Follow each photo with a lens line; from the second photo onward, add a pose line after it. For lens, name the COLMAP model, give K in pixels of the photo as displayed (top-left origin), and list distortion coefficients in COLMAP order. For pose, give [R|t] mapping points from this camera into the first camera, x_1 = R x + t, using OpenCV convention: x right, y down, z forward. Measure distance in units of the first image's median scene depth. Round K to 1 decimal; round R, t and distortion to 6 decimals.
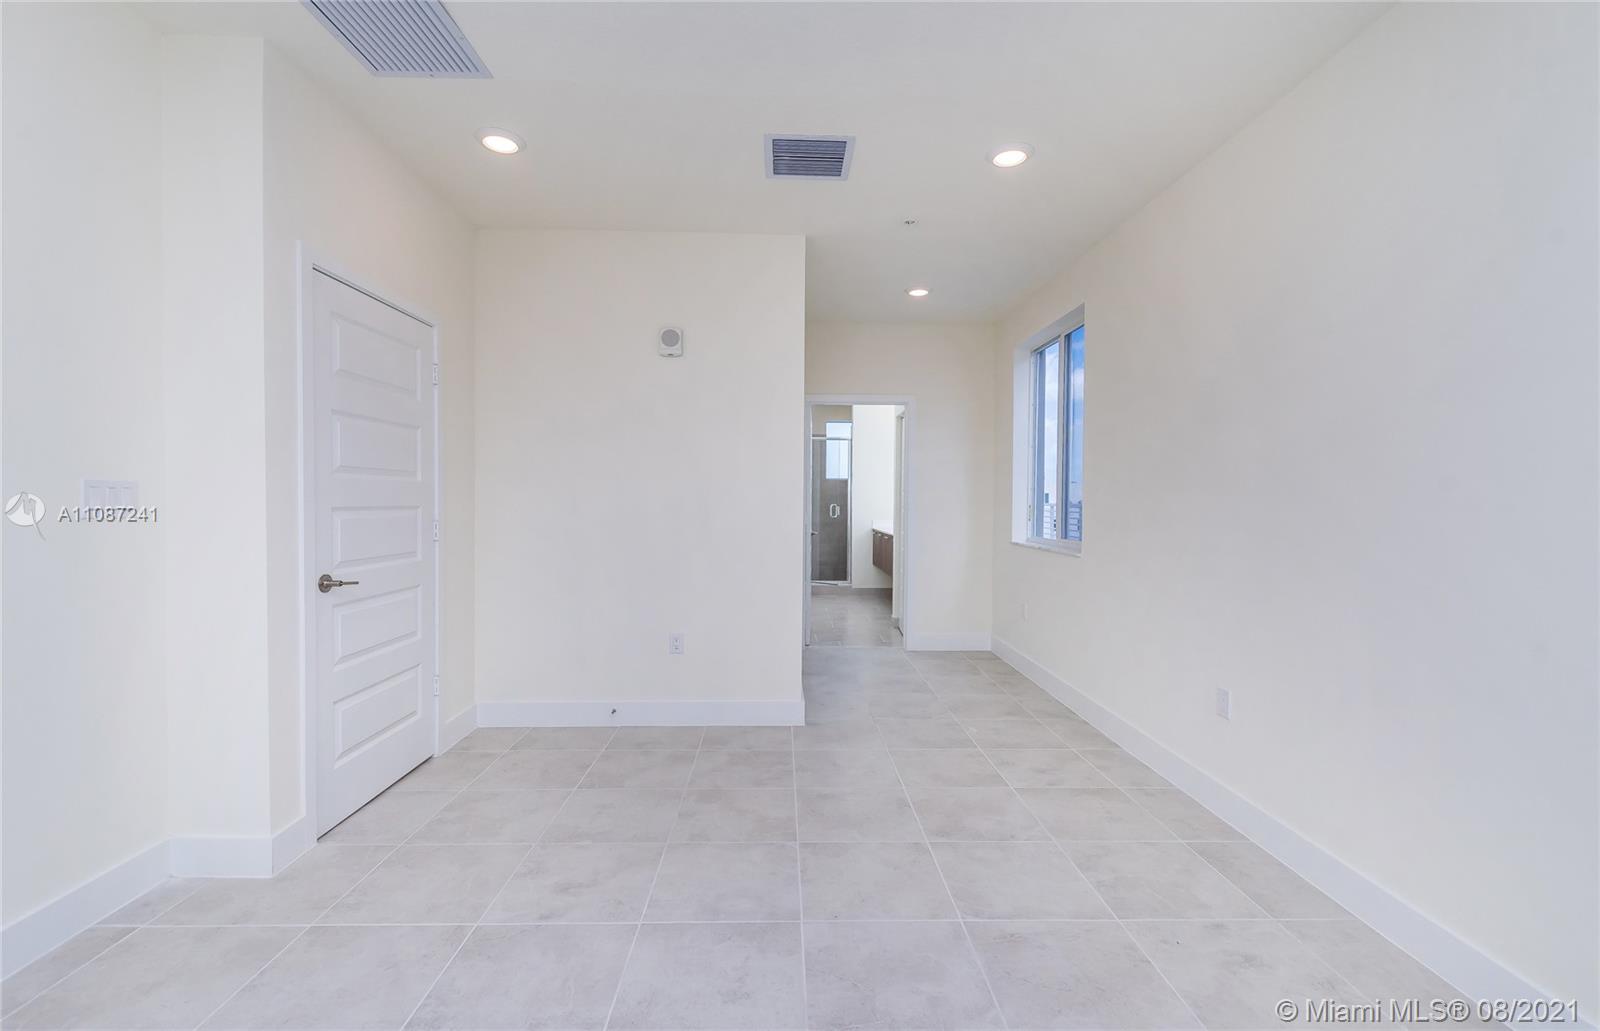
lens RADIAL K [[659.2, 0, 819.7], [0, 659.2, 508.4], [0, 0, 1]] dist [0.002952, -0.003473]
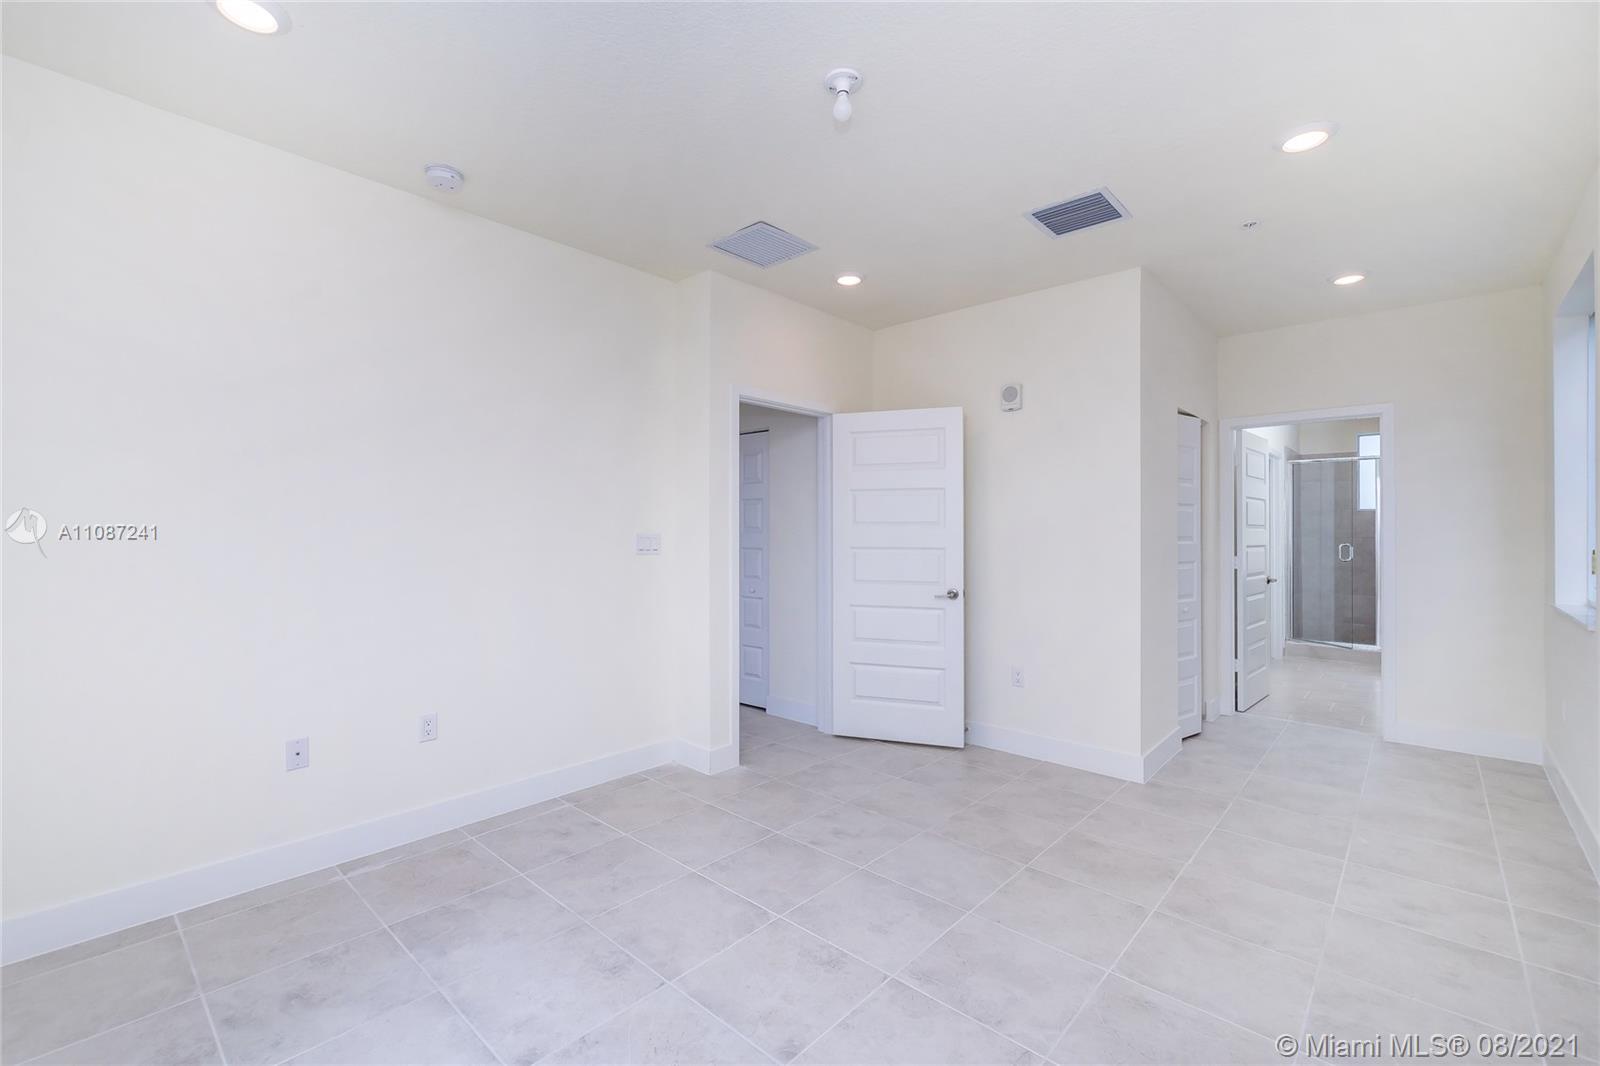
lens RADIAL K [[690.0, 0, 812.0], [0, 690.0, 515.1], [0, 0, 1]] dist [-0.000365, 0.000145]
pose [[0.718953, -0.023845, -0.694650, 0.437726], [-0.005355, 0.999192, -0.039842, -0.013835], [0.695039, 0.032364, 0.718244, -0.057069]]
